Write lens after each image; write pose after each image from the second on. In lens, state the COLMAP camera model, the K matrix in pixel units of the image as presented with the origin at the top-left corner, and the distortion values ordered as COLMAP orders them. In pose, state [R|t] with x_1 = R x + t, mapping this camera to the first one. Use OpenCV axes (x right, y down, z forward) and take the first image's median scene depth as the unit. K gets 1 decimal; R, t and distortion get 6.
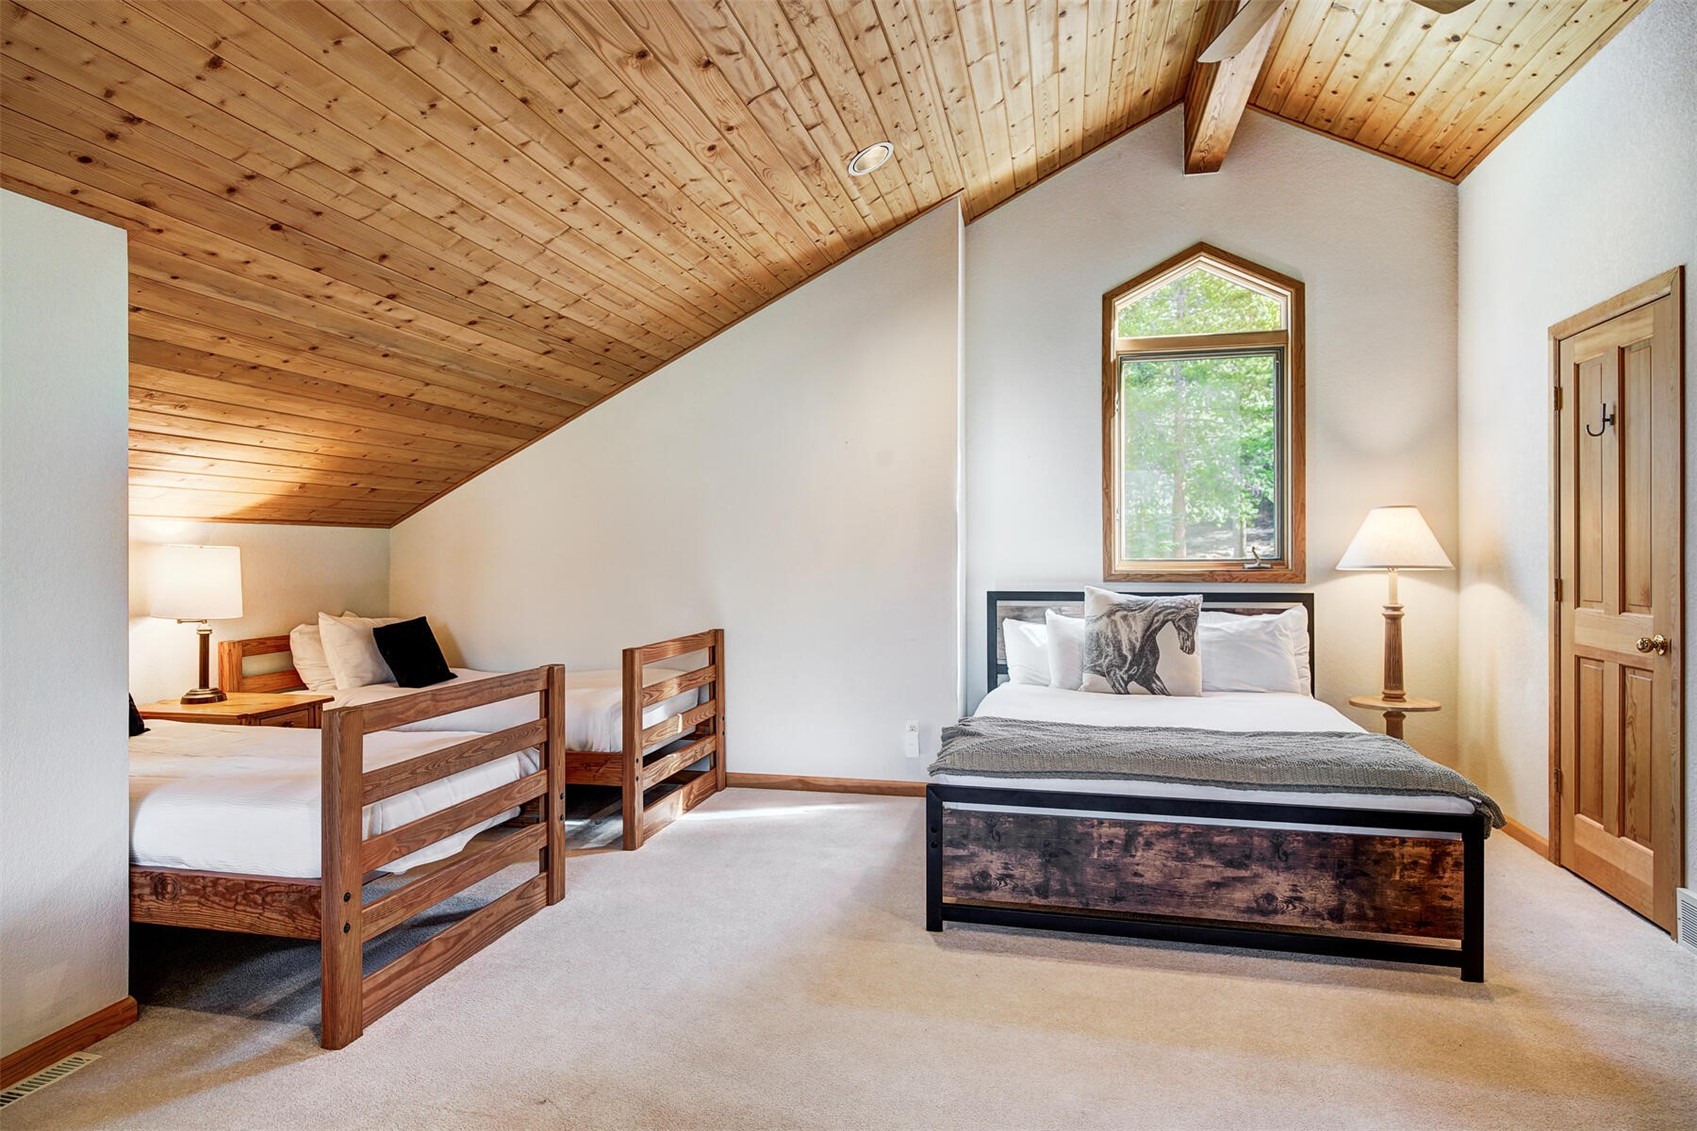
lens RADIAL K [[956.1, 0, 847.6], [0, 956.1, 561.3], [0, 0, 1]] dist [0.001588, 0.000129]
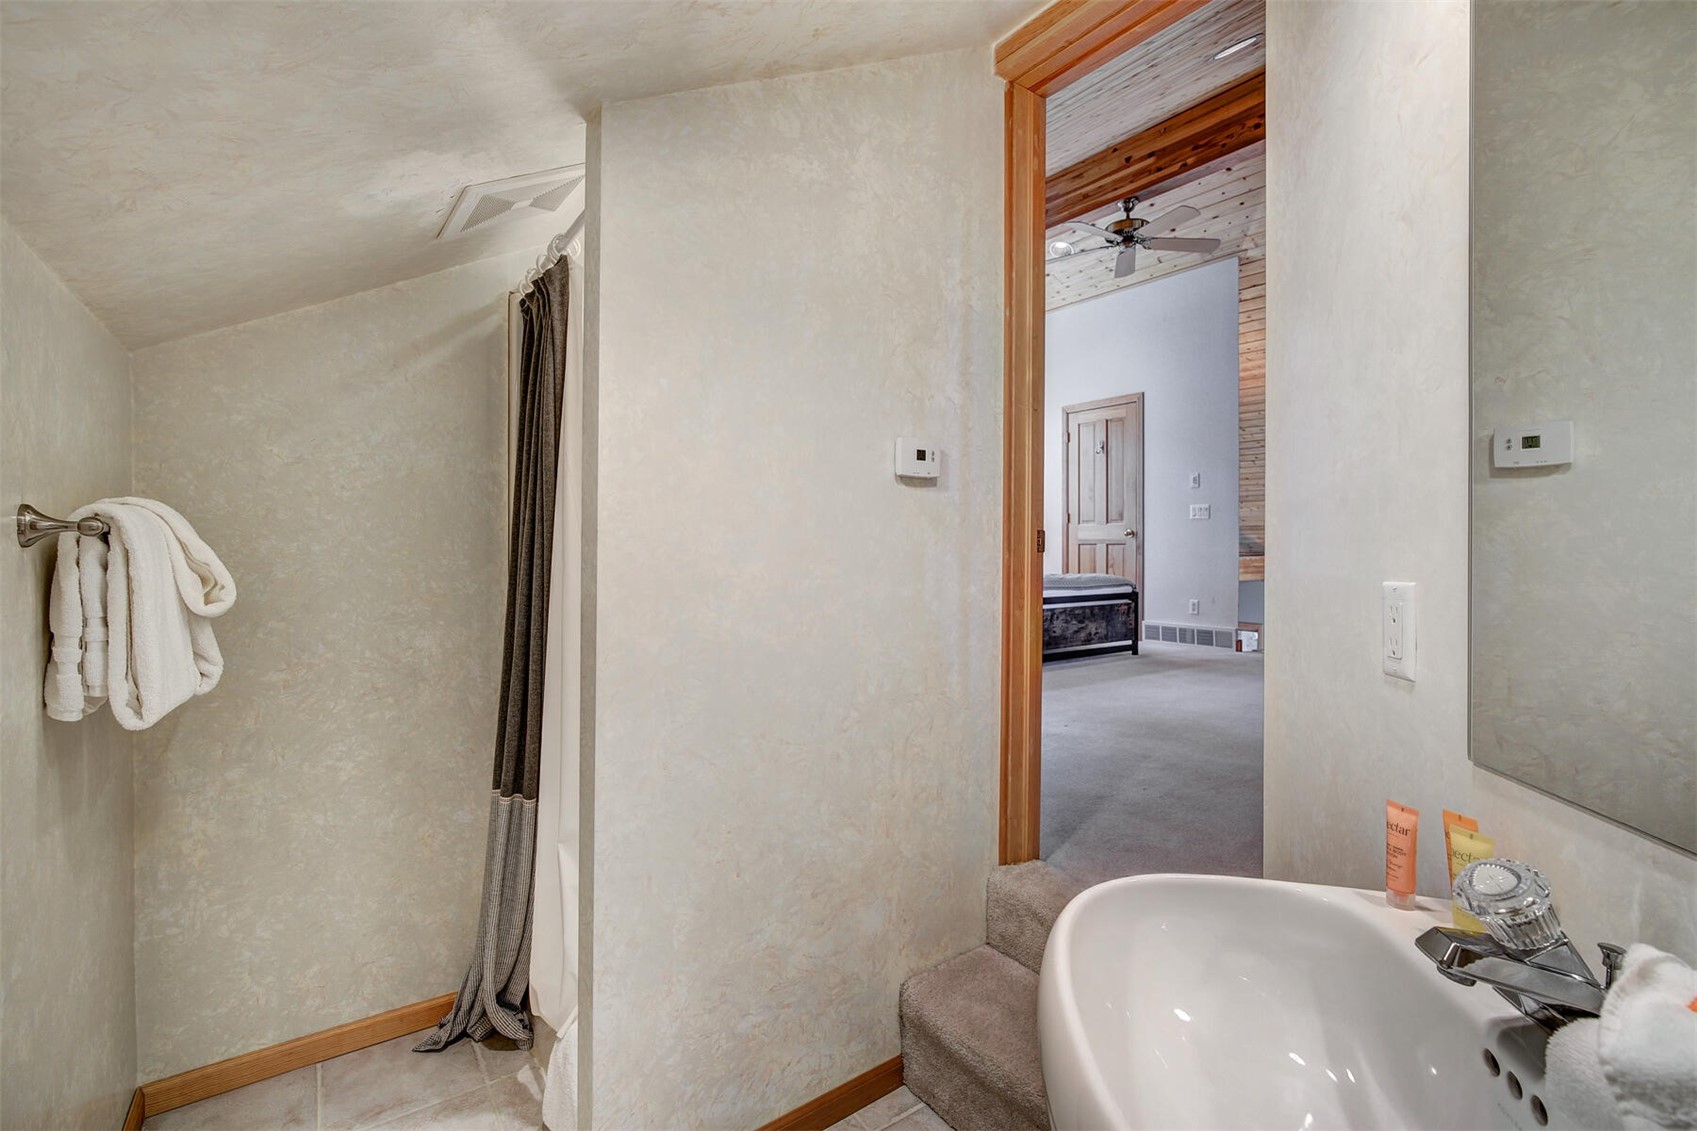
lens RADIAL K [[763.7, 0, 849.2], [0, 763.7, 555.6], [0, 0, 1]] dist [0.003237, 0.000183]
pose [[0.650293, -0.005977, 0.759660, -1.356159], [0.001246, 0.999976, 0.006801, 0.142350], [-0.759683, -0.003476, 0.650285, 0.223201]]
